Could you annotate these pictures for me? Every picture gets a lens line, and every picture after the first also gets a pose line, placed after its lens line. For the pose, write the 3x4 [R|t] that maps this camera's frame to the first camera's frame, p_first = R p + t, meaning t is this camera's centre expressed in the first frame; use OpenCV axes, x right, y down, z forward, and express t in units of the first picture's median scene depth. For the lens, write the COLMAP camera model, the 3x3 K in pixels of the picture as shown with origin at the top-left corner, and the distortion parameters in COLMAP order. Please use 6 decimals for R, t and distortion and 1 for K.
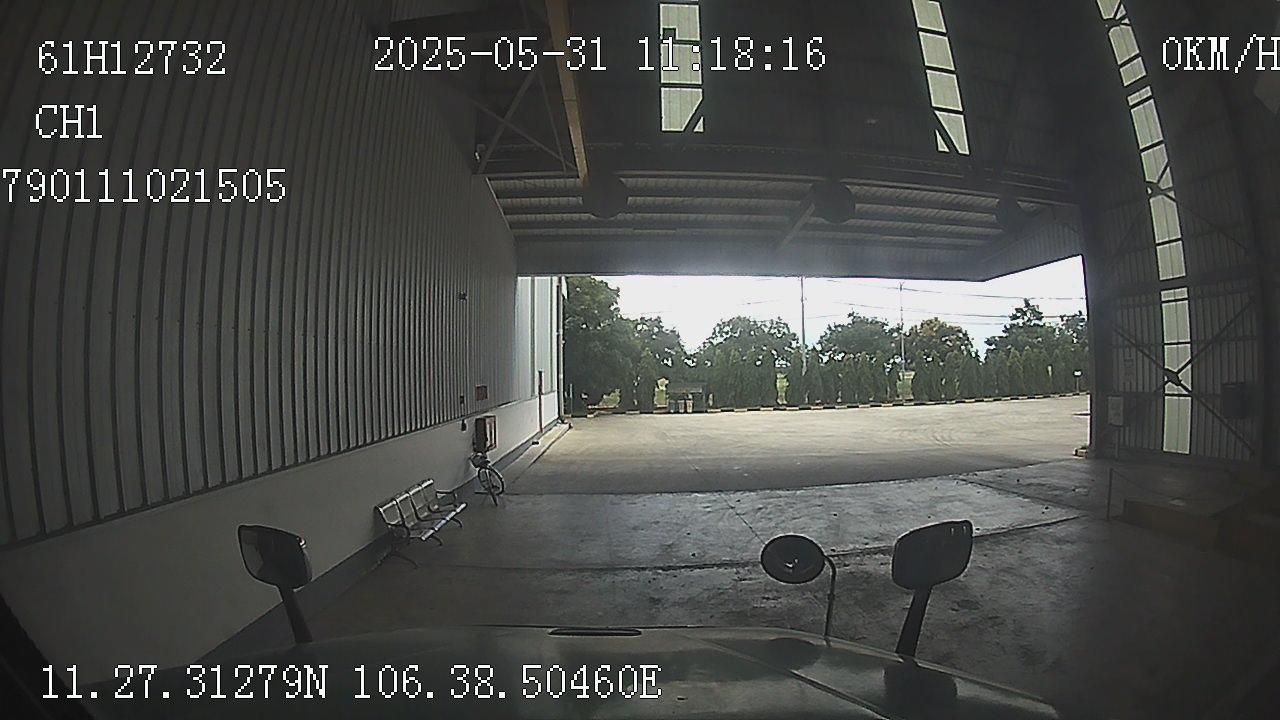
lens RADIAL K [[1210.6, 0, 640.0], [0, 1210.6, 360.0], [0, 0, 1]] dist [-0.098117, 0.007359]
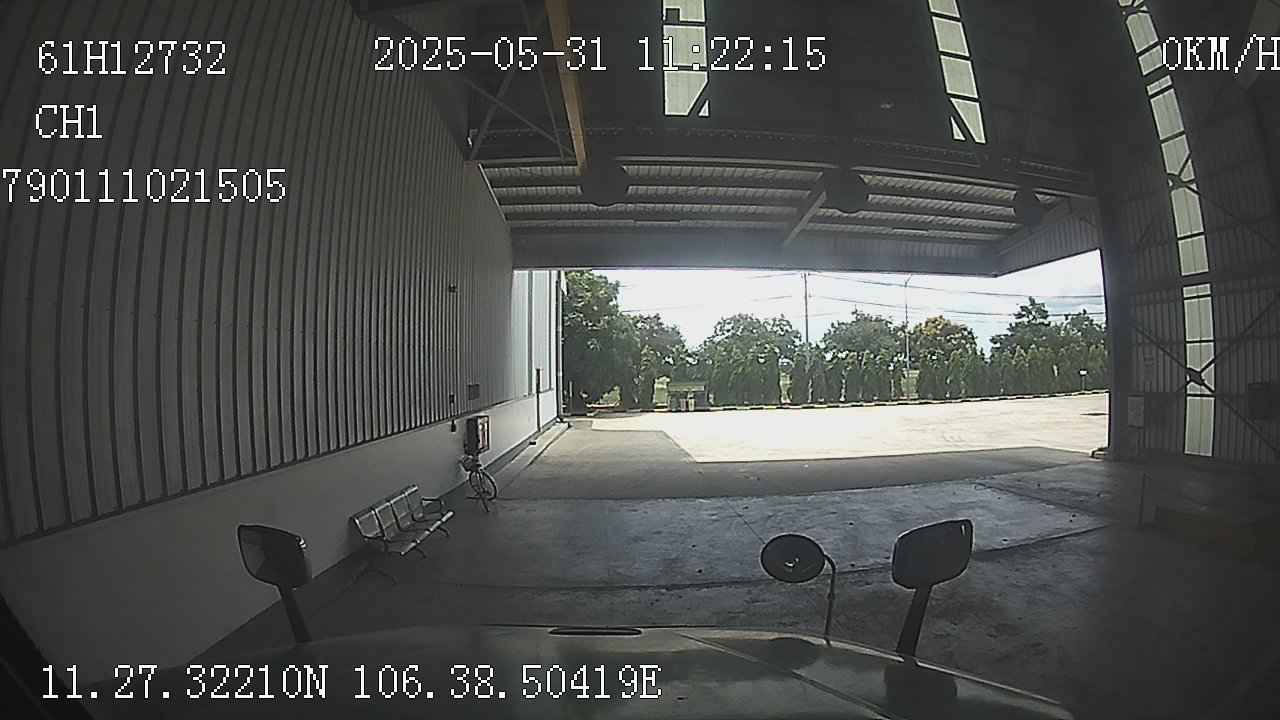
lens RADIAL K [[1154.5, 0, 640.0], [0, 1154.5, 360.0], [0, 0, 1]] dist [-0.014343, -0.008823]
pose [[0.999997, 0.002203, -0.000396, -0.000466], [-0.002202, 0.999997, 0.001308, 0.000706], [0.000398, -0.001307, 0.999999, 0.067266]]
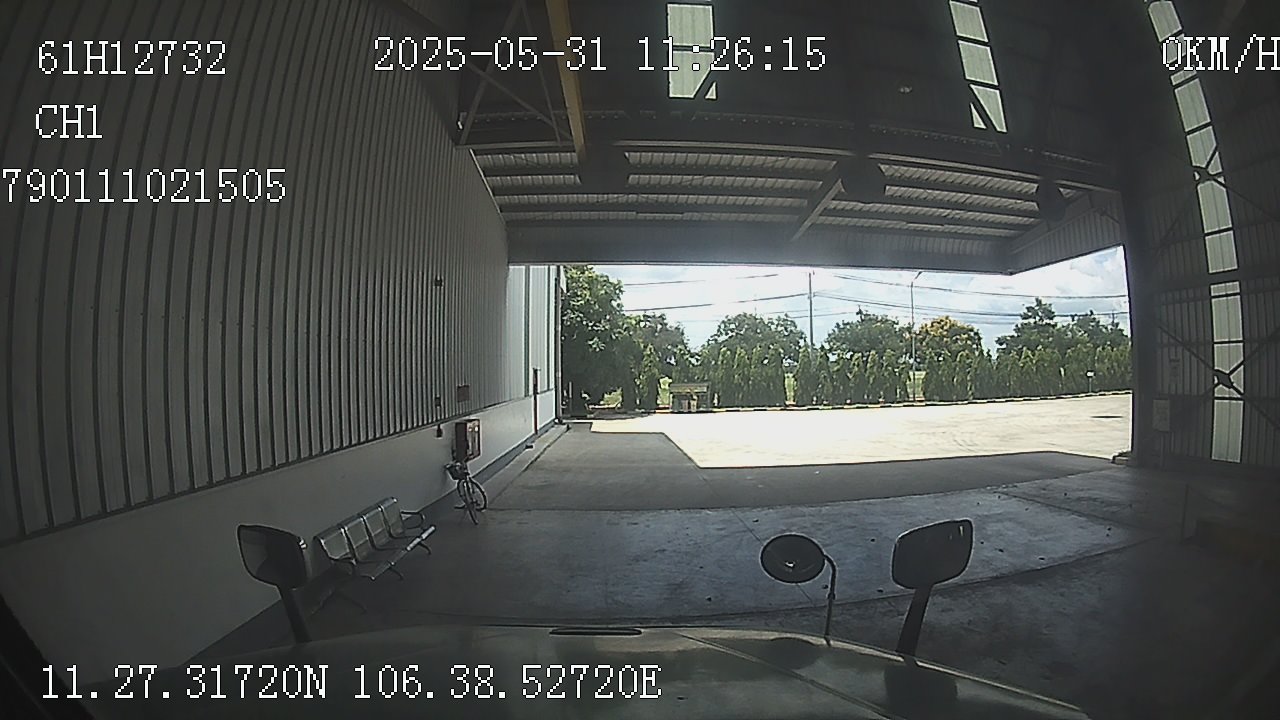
lens RADIAL K [[1096.3, 0, 640.0], [0, 1096.3, 360.0], [0, 0, 1]] dist [0.051191, -0.001723]
pose [[0.999989, 0.004517, -0.001581, -0.000706], [-0.004517, 0.999990, 0.000539, 0.001269], [0.001583, -0.000532, 0.999999, 0.138166]]
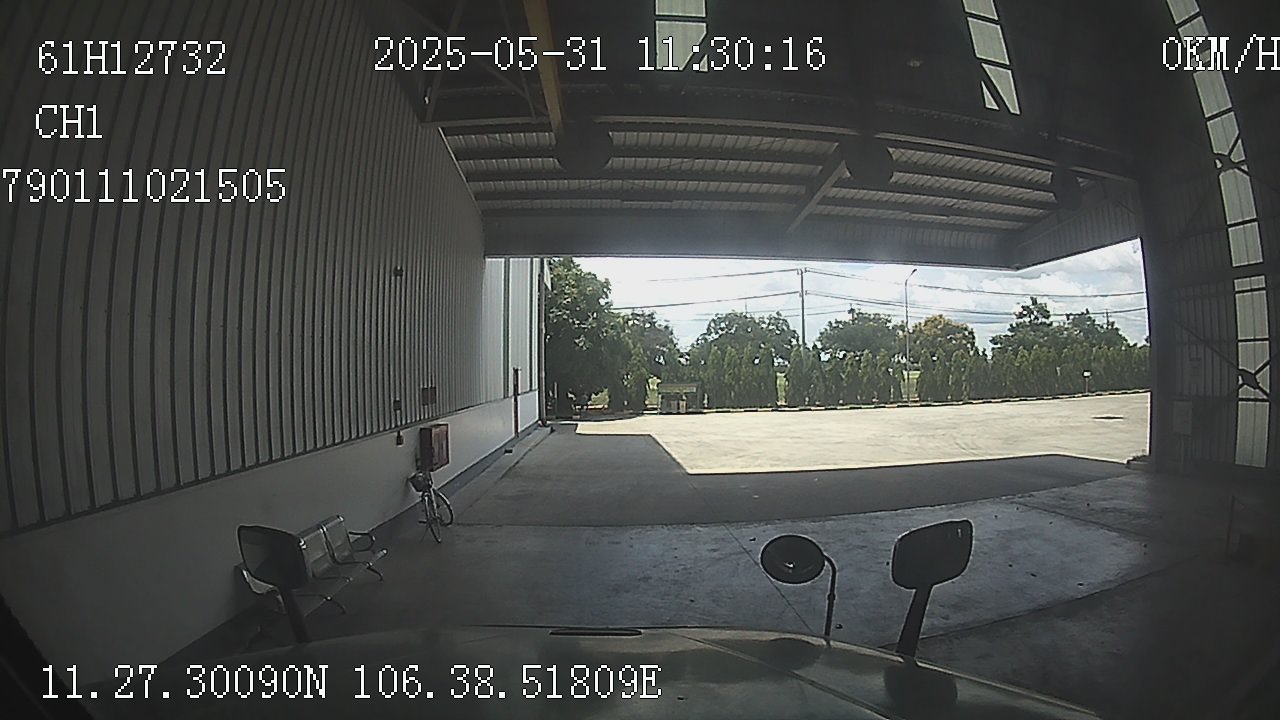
lens RADIAL K [[1028.2, 0, 625.4], [0, 1028.2, 362.3], [0, 0, 1]] dist [0.105289, 0.006025]
pose [[0.999953, 0.004290, -0.008677, 0.003216], [-0.004268, 0.999988, 0.002548, 0.001974], [0.008688, -0.002511, 0.999959, 0.218800]]
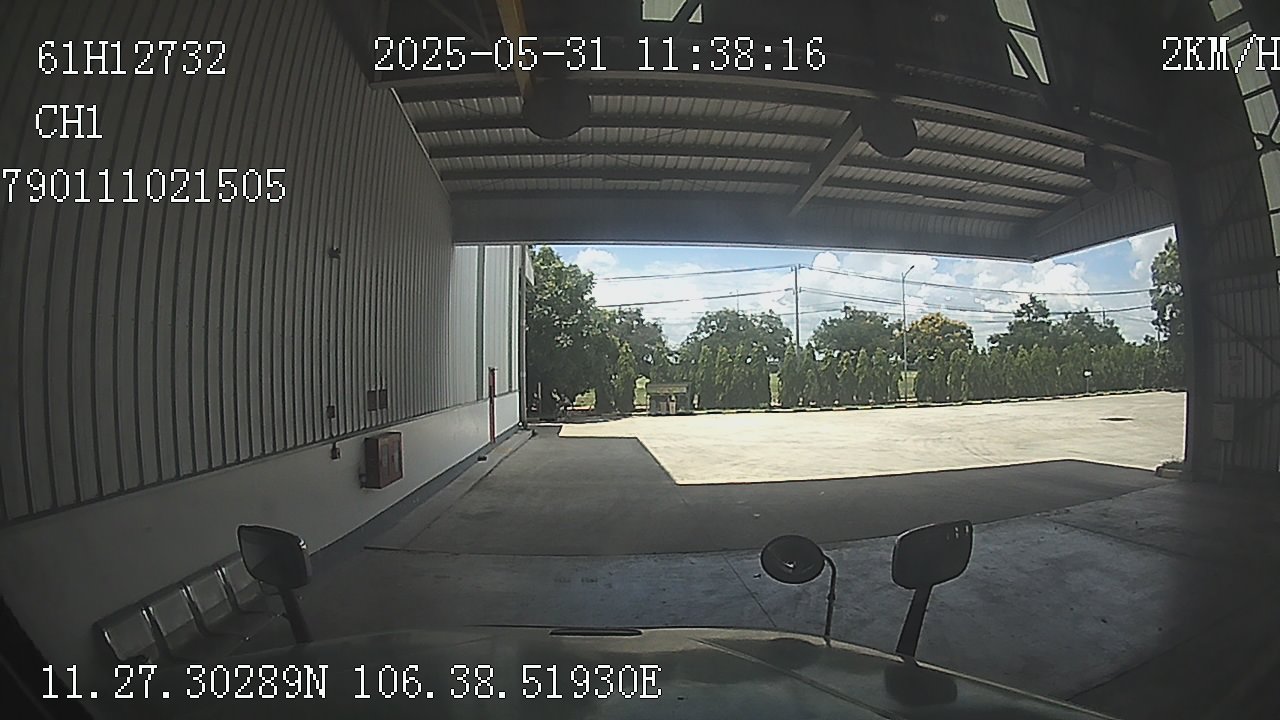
lens RADIAL K [[952.1, 0, 610.8], [0, 952.1, 364.8], [0, 0, 1]] dist [0.155151, -0.011754]
pose [[0.999844, 0.004307, -0.017129, 0.007486], [-0.004222, 0.999979, 0.004973, 0.002903], [0.017150, -0.004900, 0.999841, 0.313499]]
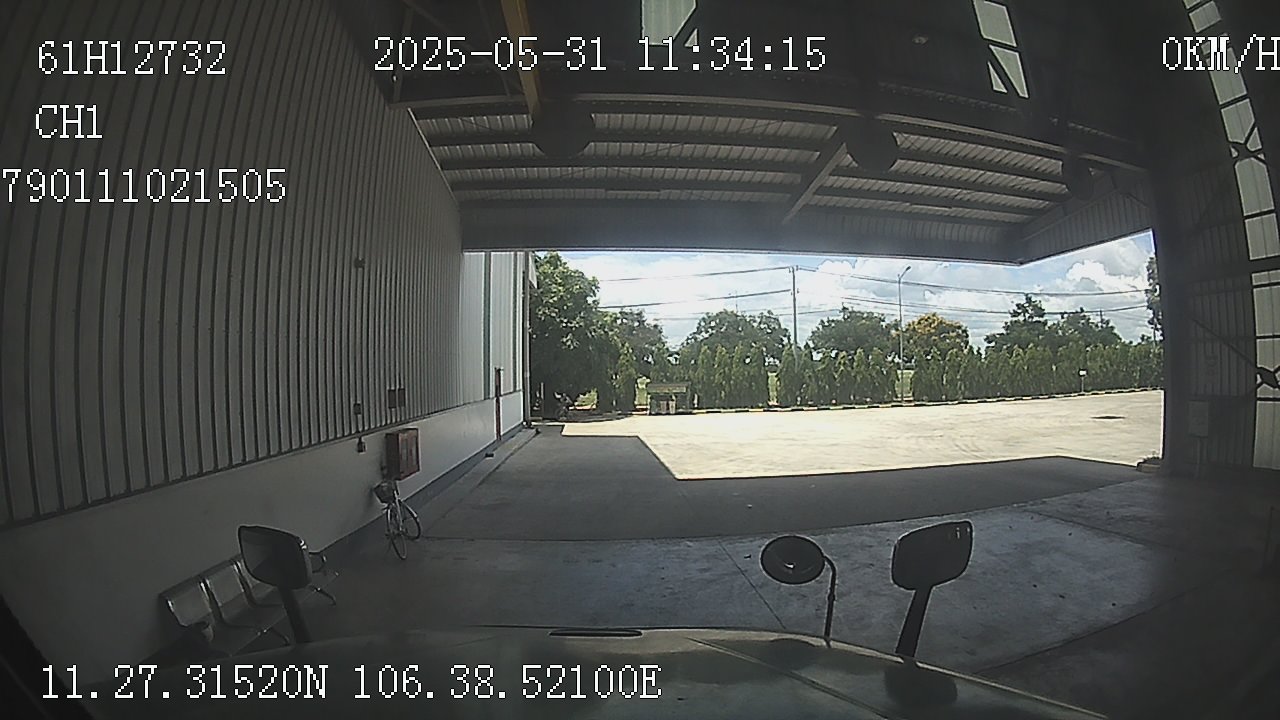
lens RADIAL K [[984.0, 0, 611.6], [0, 984.0, 363.8], [0, 0, 1]] dist [0.128264, 0.007371]
pose [[0.999870, 0.002123, -0.015993, 0.006989], [-0.002062, 0.999990, 0.003853, 0.002550], [0.016001, -0.003819, 0.999865, 0.272331]]
